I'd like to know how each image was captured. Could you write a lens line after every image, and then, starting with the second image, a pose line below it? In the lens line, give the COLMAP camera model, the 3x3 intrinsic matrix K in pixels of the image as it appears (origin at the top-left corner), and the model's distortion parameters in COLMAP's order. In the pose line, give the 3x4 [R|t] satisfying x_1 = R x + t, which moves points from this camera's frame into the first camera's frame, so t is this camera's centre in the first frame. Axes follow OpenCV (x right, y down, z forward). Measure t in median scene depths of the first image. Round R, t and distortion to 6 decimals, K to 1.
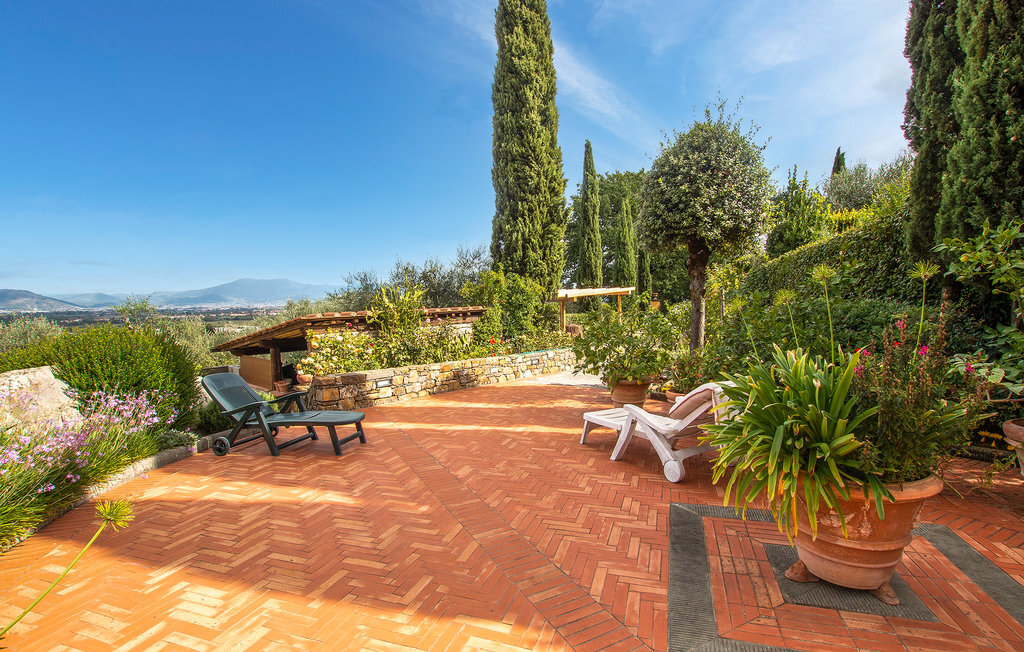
lens RADIAL K [[480.0, 0, 518.8], [0, 480.0, 322.8], [0, 0, 1]] dist [-0.021811, 0.000174]
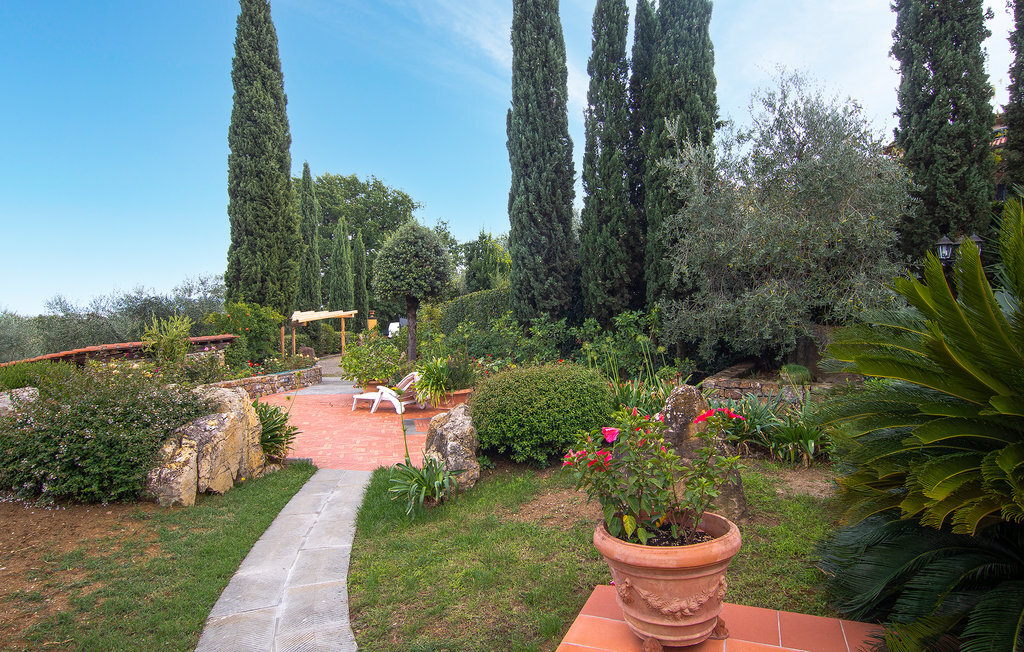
lens RADIAL K [[627.0, 0, 522.0], [0, 627.0, 309.0], [0, 0, 1]] dist [0.005104, -0.000109]
pose [[0.865926, 0.005087, 0.500146, -0.195981], [0.019406, 0.998854, -0.043757, -0.013514], [-0.499796, 0.047596, 0.864835, -0.551243]]
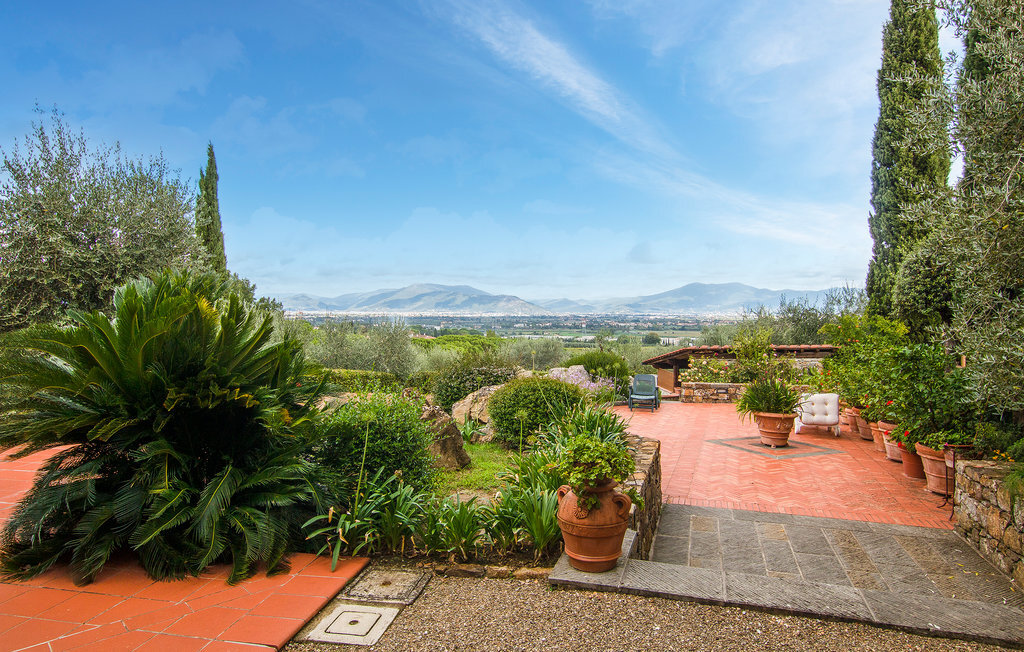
lens RADIAL K [[627.0, 0, 518.7], [0, 627.0, 325.3], [0, 0, 1]] dist [0.005104, -0.000109]
pose [[0.699242, 0.035508, -0.714003, 0.435121], [-0.048440, 0.998824, 0.002234, -0.041860], [0.713242, 0.033024, 0.700139, -0.589713]]
